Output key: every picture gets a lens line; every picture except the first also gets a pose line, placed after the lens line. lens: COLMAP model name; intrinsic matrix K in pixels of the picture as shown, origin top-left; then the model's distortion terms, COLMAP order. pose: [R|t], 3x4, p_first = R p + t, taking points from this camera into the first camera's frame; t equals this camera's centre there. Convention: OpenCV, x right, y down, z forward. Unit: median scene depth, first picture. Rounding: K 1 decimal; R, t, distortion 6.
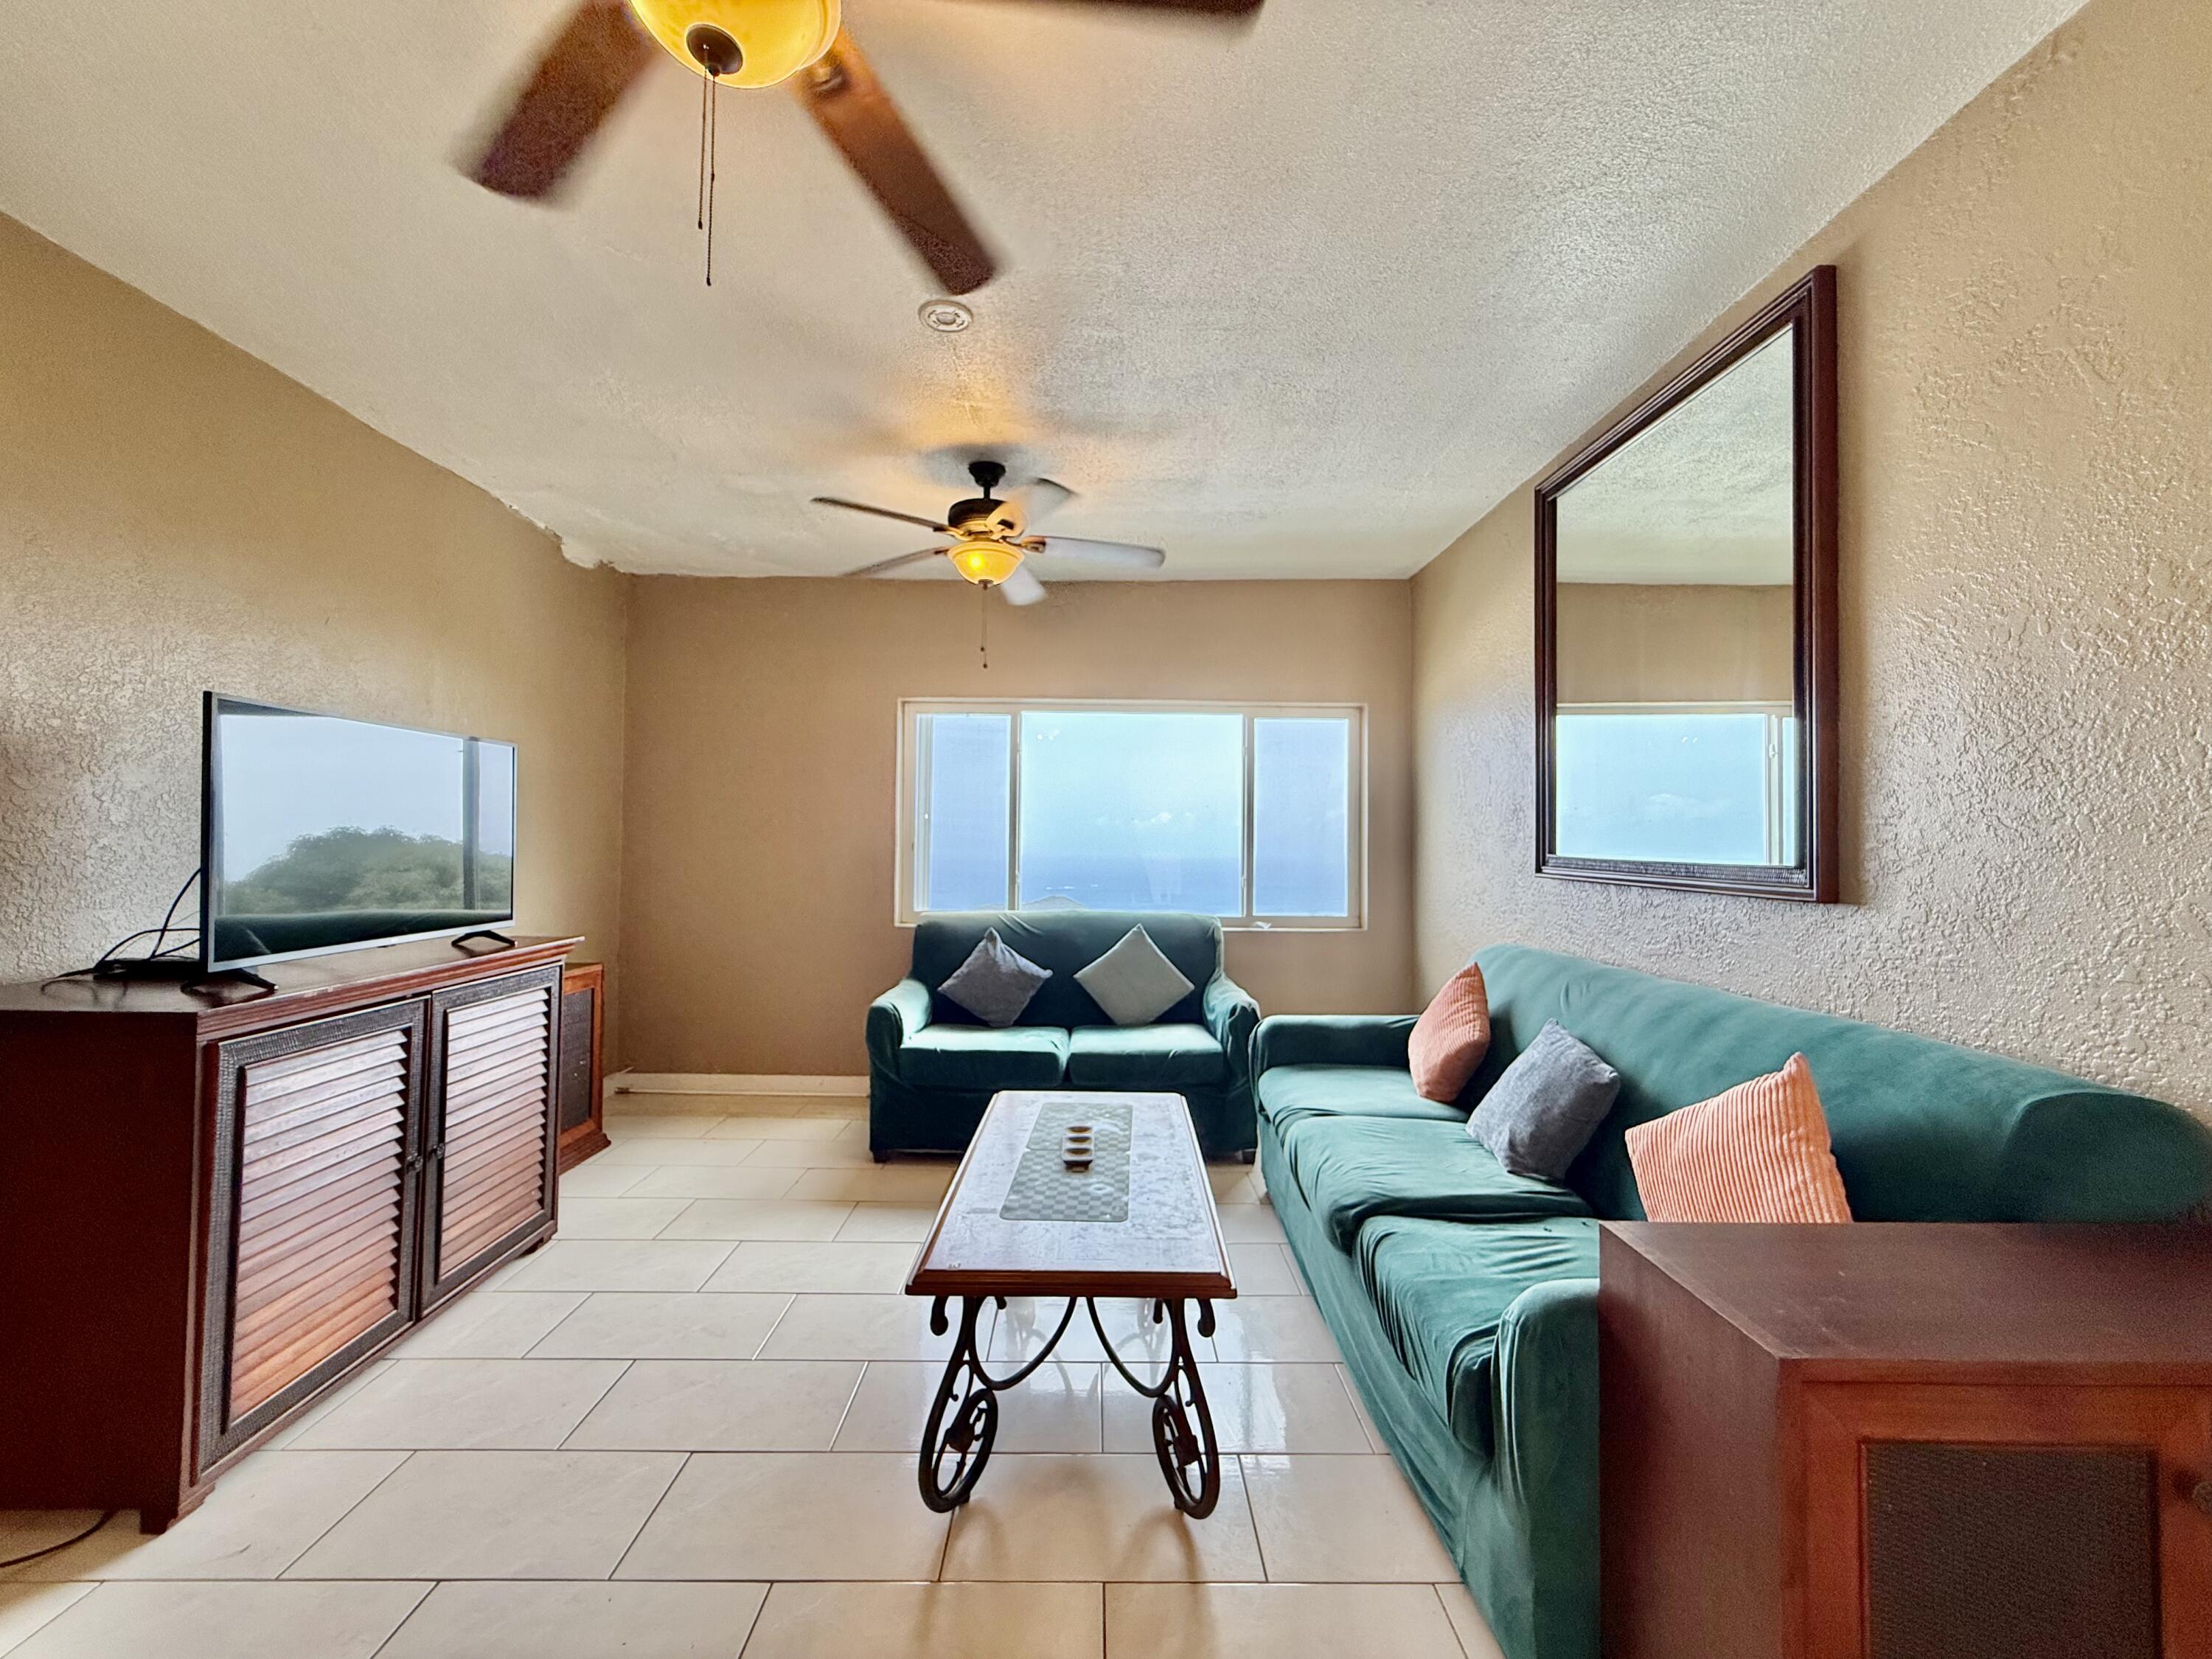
lens RADIAL K [[881.9, 0, 1094.2], [0, 881.9, 825.7], [0, 0, 1]] dist [-0.012895, -0.000267]
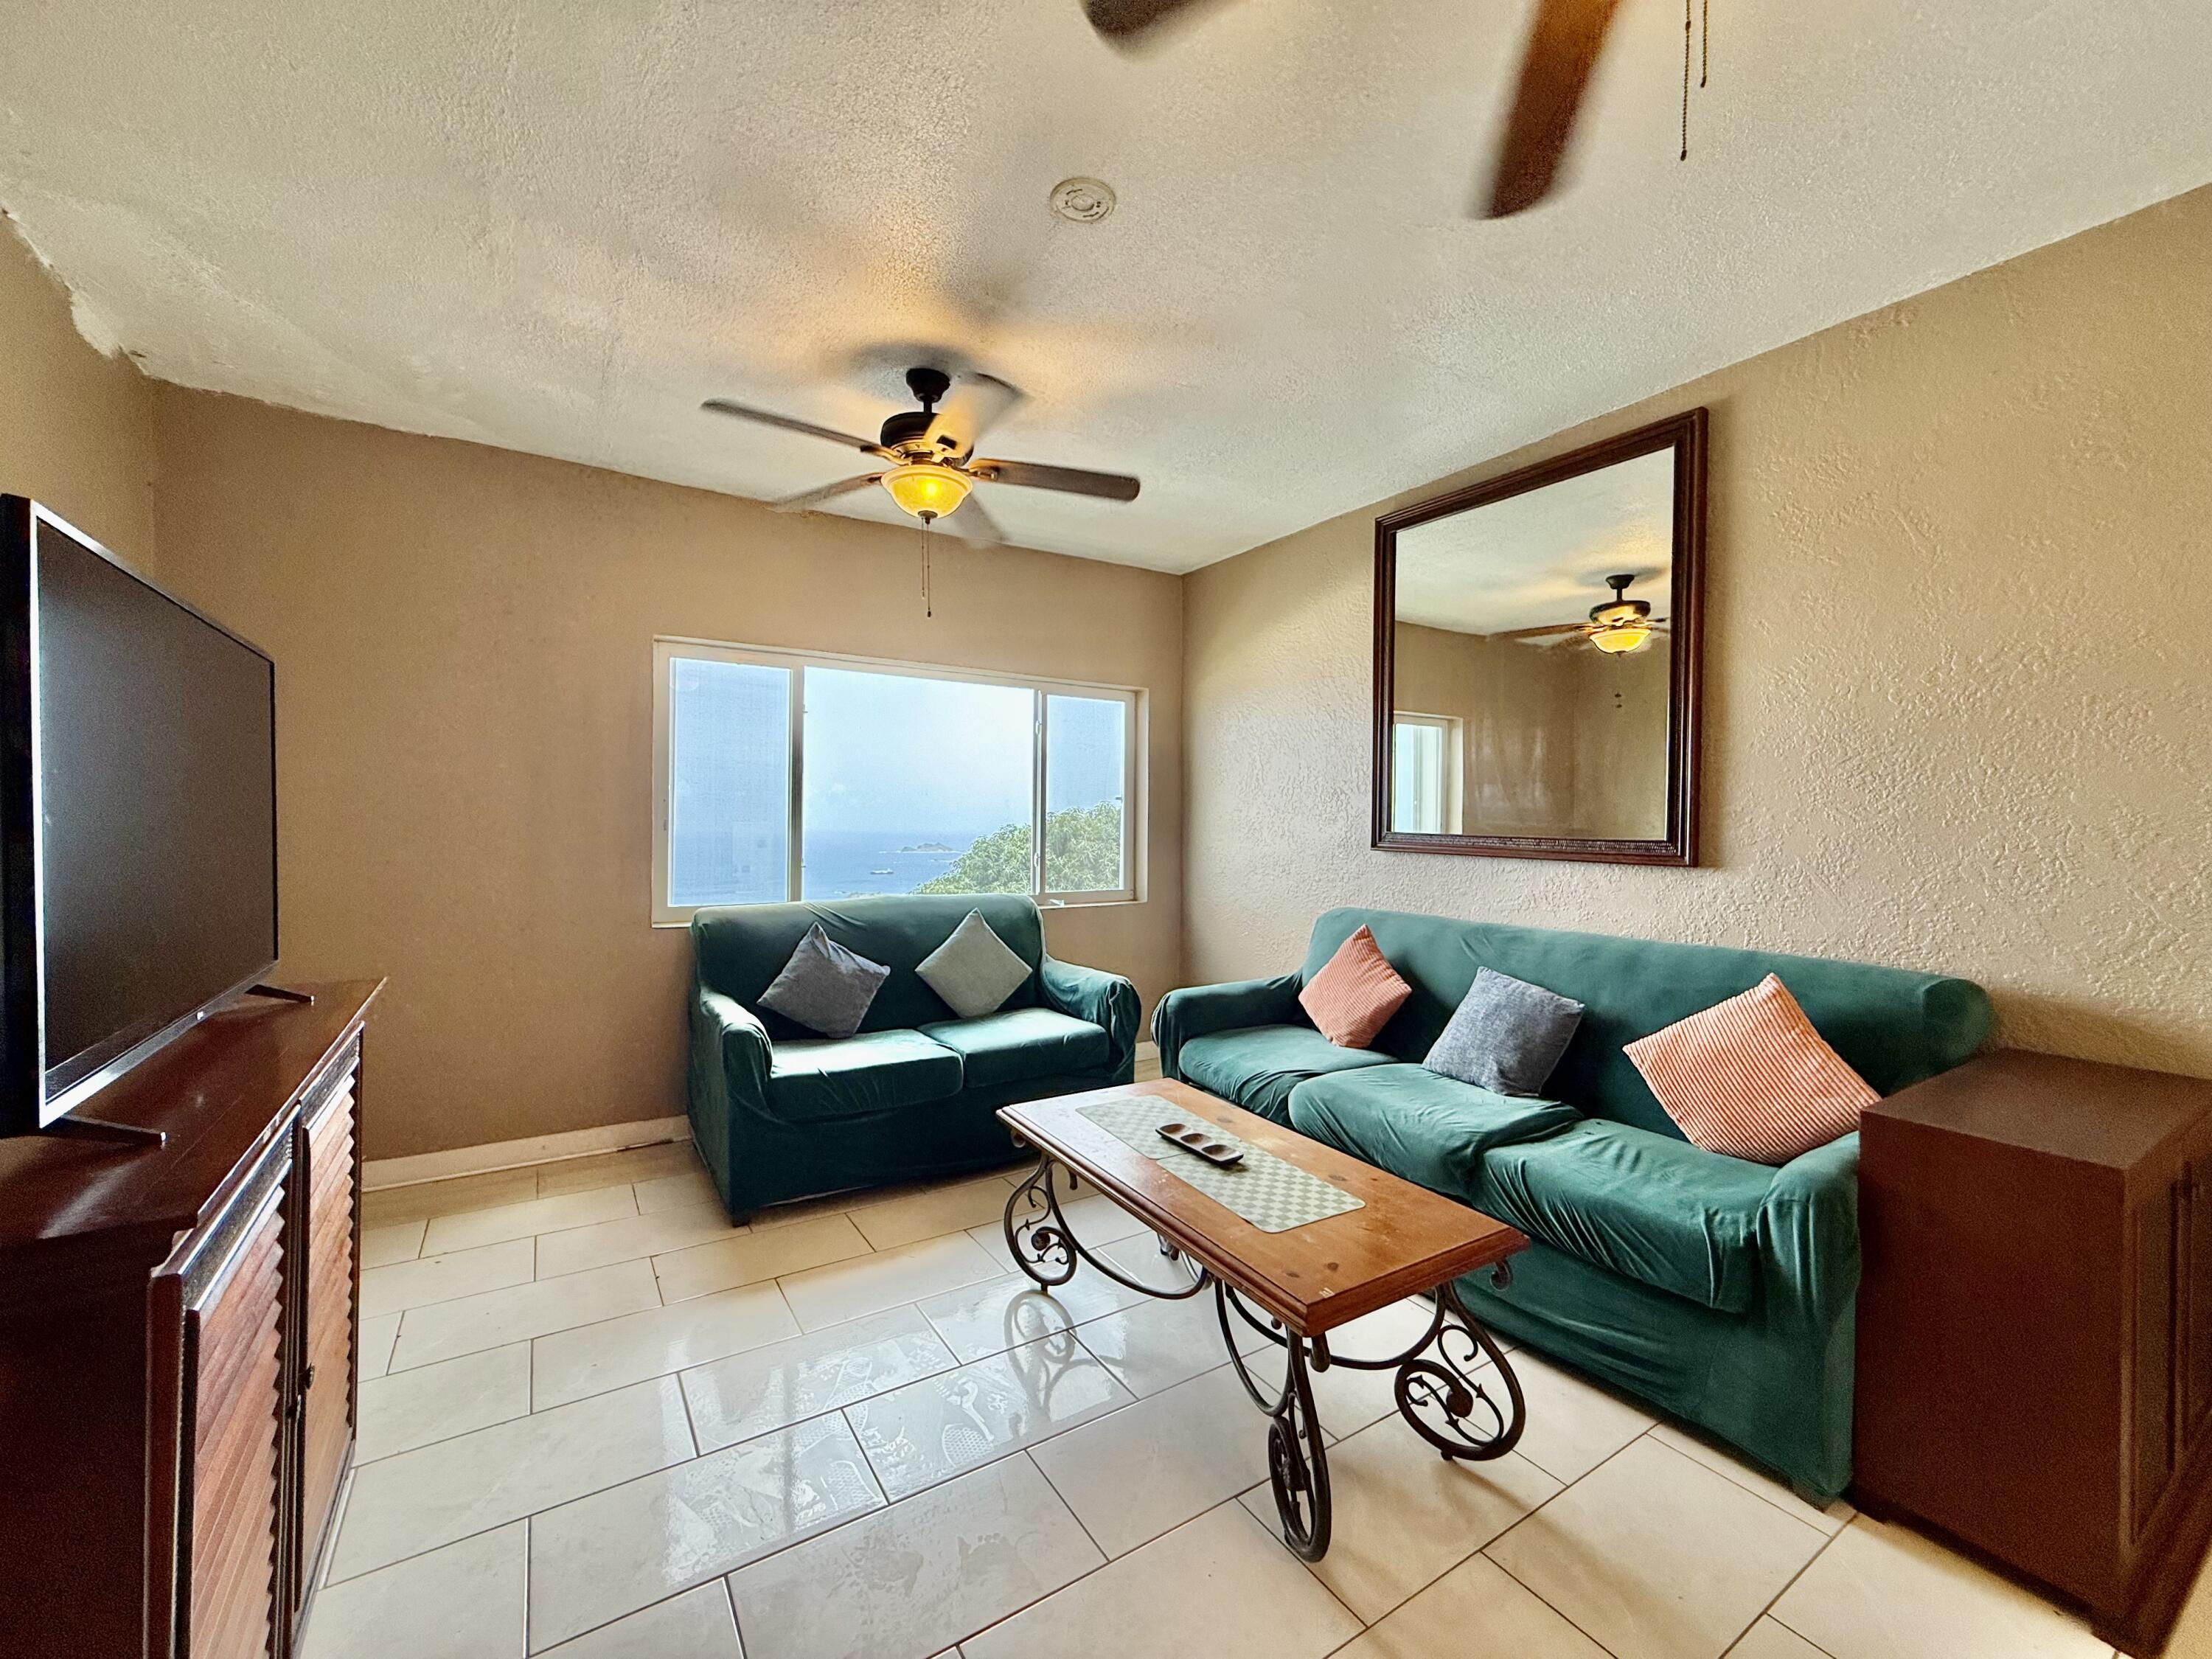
lens RADIAL K [[881.9, 0, 1085.8], [0, 881.9, 817.8], [0, 0, 1]] dist [-0.012895, -0.000267]
pose [[0.855318, -0.004894, 0.518080, -0.433048], [-0.007431, 0.999737, 0.021712, -0.007726], [-0.518050, -0.022420, 0.855057, 0.180346]]
